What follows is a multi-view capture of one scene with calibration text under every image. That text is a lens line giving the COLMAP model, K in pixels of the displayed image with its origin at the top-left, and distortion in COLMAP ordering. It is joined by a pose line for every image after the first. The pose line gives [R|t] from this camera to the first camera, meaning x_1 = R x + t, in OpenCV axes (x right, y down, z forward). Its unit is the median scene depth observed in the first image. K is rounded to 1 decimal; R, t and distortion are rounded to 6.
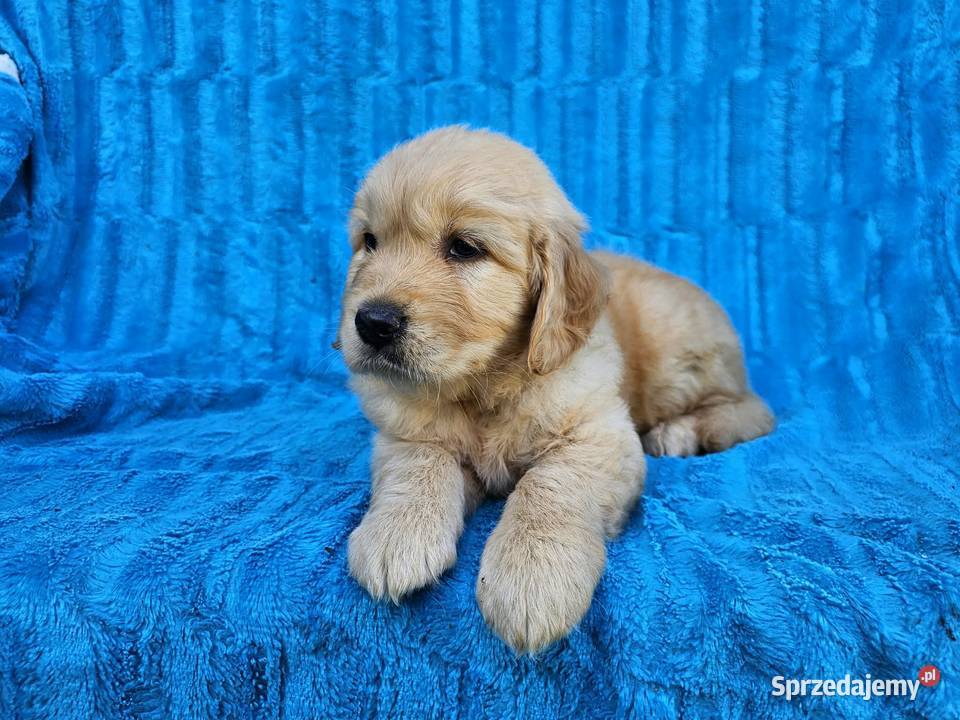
lens RADIAL K [[604.3, 0, 483.4], [0, 604.3, 363.0], [0, 0, 1]] dist [-0.008035, -0.009423]
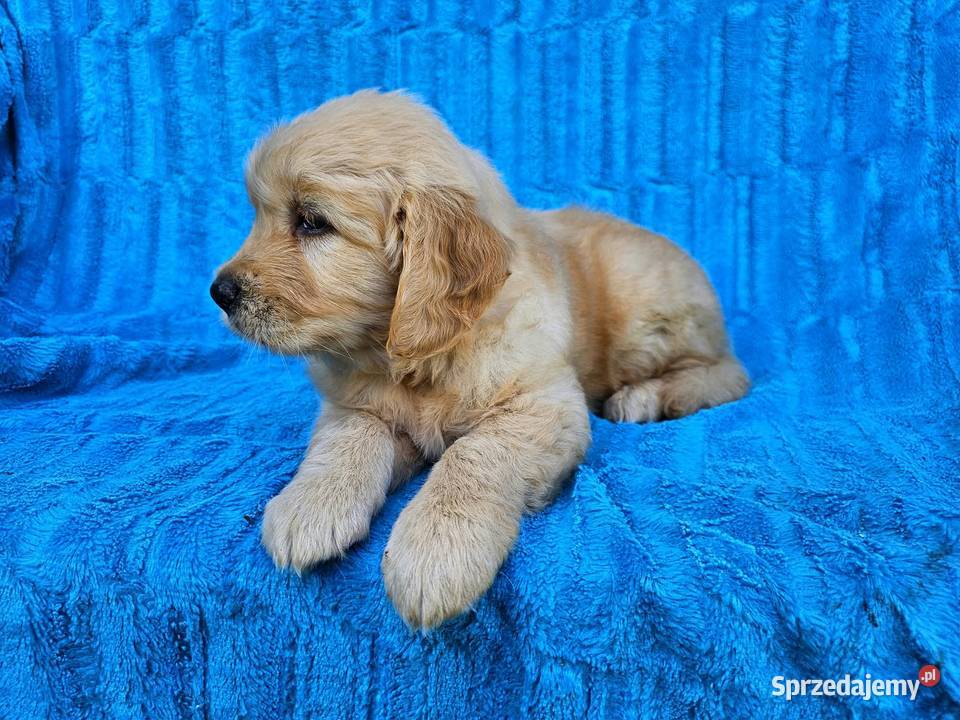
lens RADIAL K [[604.3, 0, 488.5], [0, 604.3, 352.6], [0, 0, 1]] dist [-0.008035, -0.009423]
pose [[0.998095, -0.001100, -0.061689, 0.132616], [0.005132, 0.997856, 0.065241, -0.020311], [0.061485, -0.065433, 0.995961, 0.022484]]
